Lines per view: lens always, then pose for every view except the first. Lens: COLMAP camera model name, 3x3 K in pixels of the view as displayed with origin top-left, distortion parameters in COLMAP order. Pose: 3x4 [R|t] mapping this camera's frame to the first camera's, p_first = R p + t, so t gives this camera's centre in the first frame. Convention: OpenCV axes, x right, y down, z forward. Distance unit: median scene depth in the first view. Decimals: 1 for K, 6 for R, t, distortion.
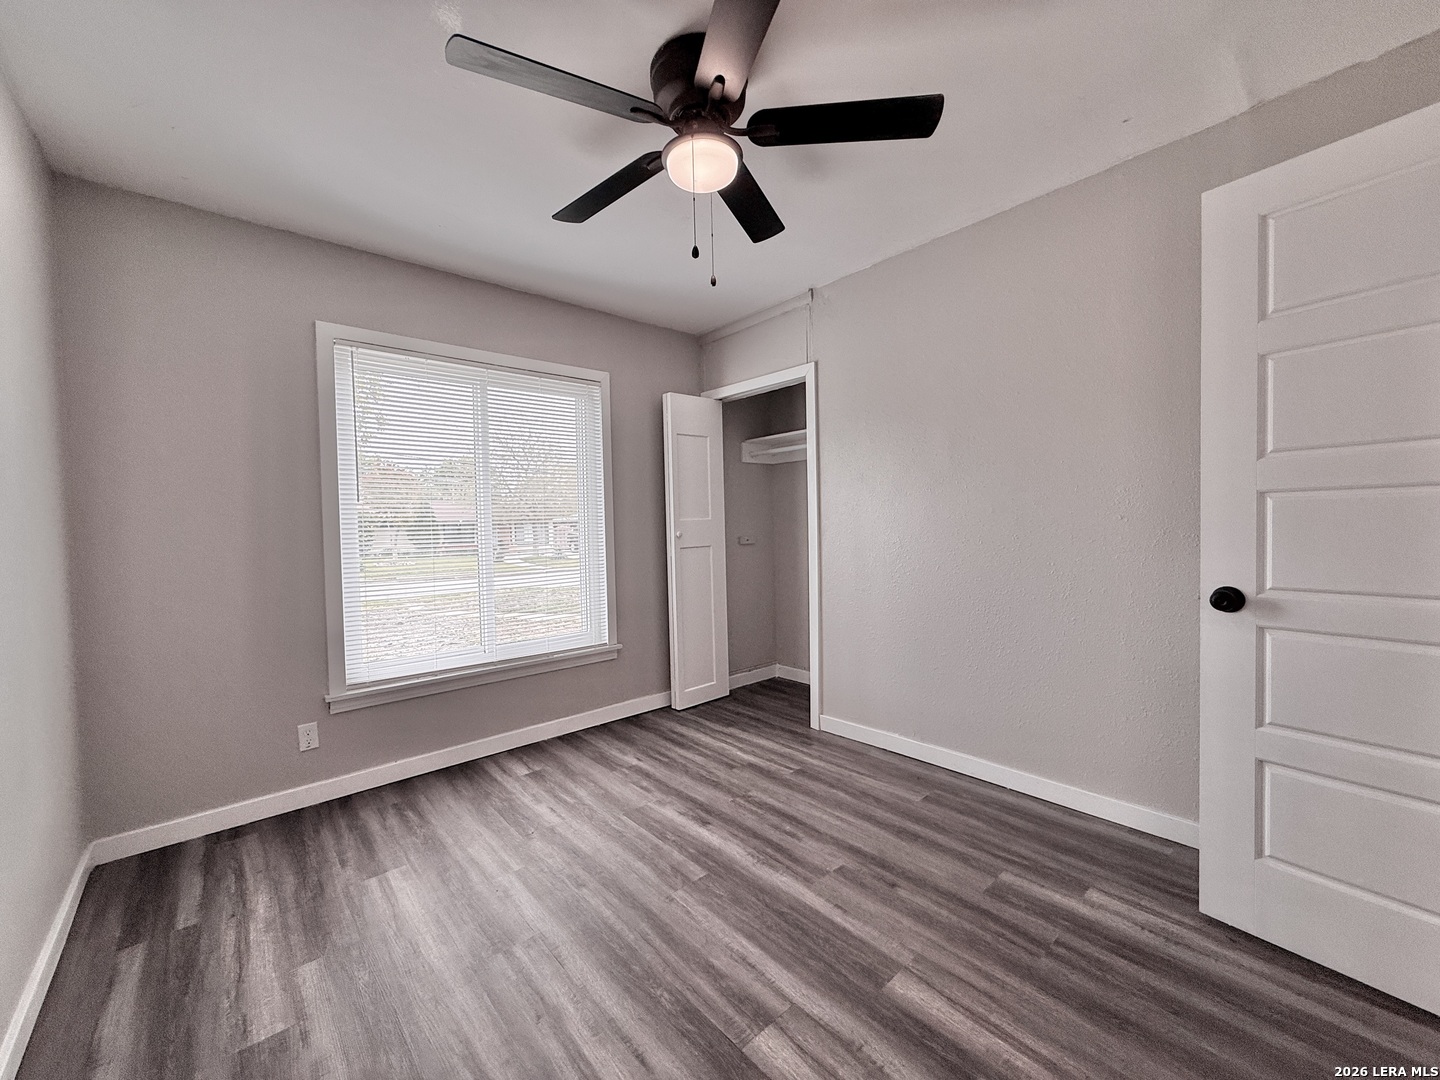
lens RADIAL K [[570.9, 0, 734.4], [0, 570.9, 536.8], [0, 0, 1]] dist [-0.000776, 0.000594]
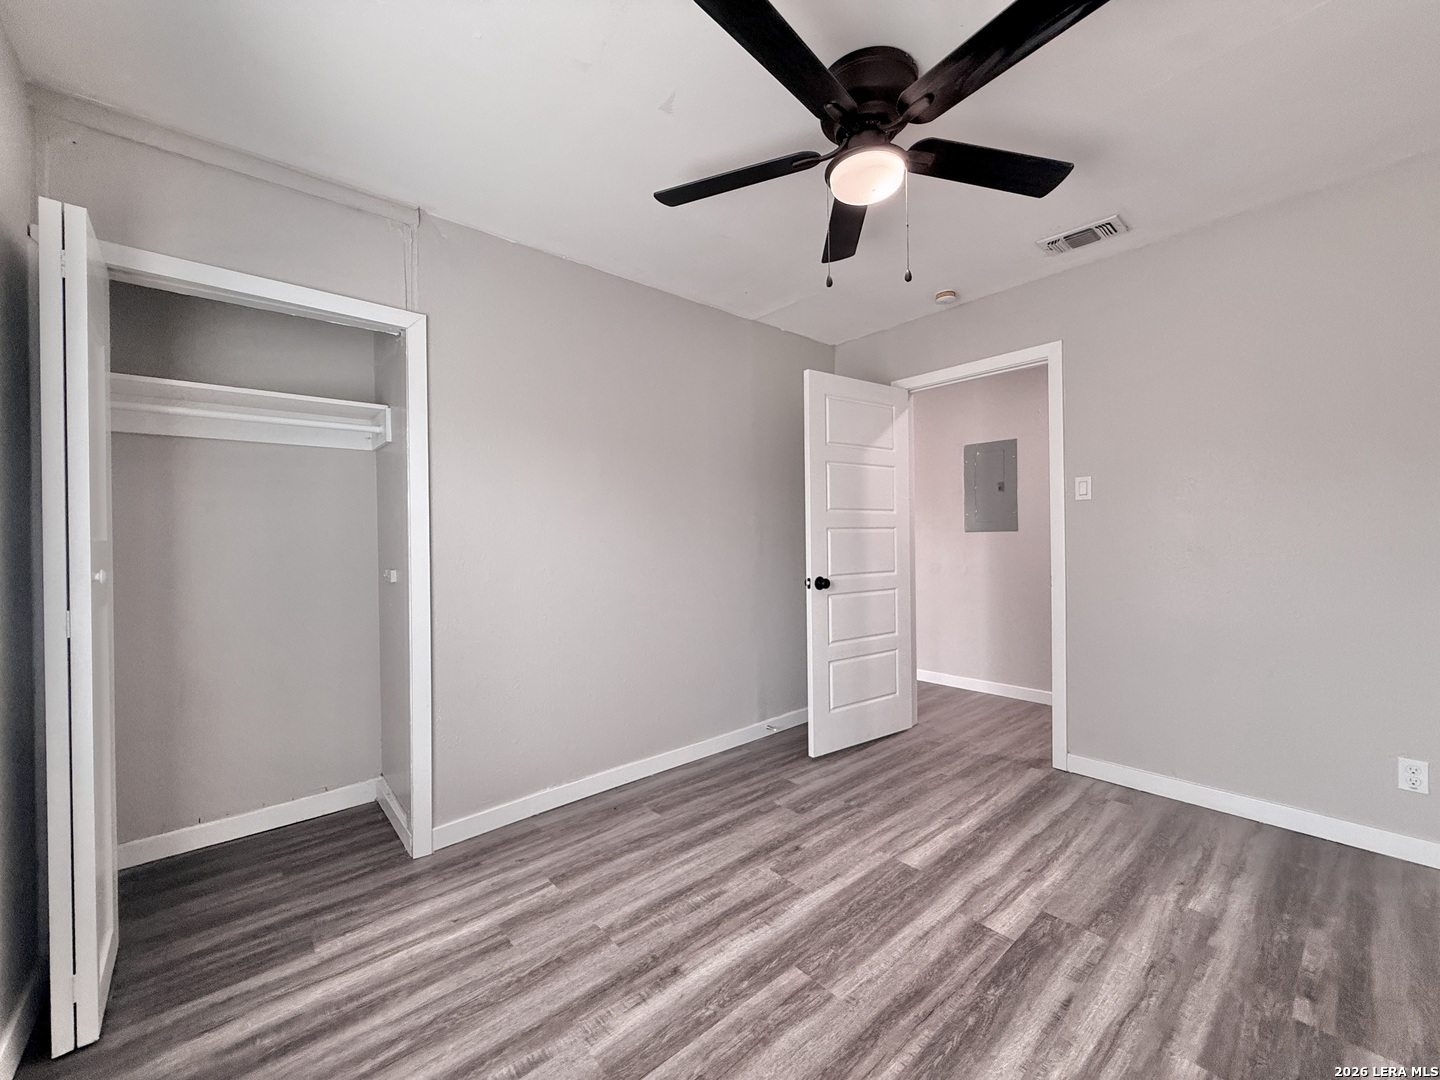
lens RADIAL K [[570.9, 0, 706.0], [0, 570.9, 537.2], [0, 0, 1]] dist [-0.000776, 0.000594]
pose [[0.035796, 0.026310, 0.999013, -0.780538], [0.038356, 0.998881, -0.027681, -0.005114], [-0.998623, 0.039309, 0.034747, 0.949135]]
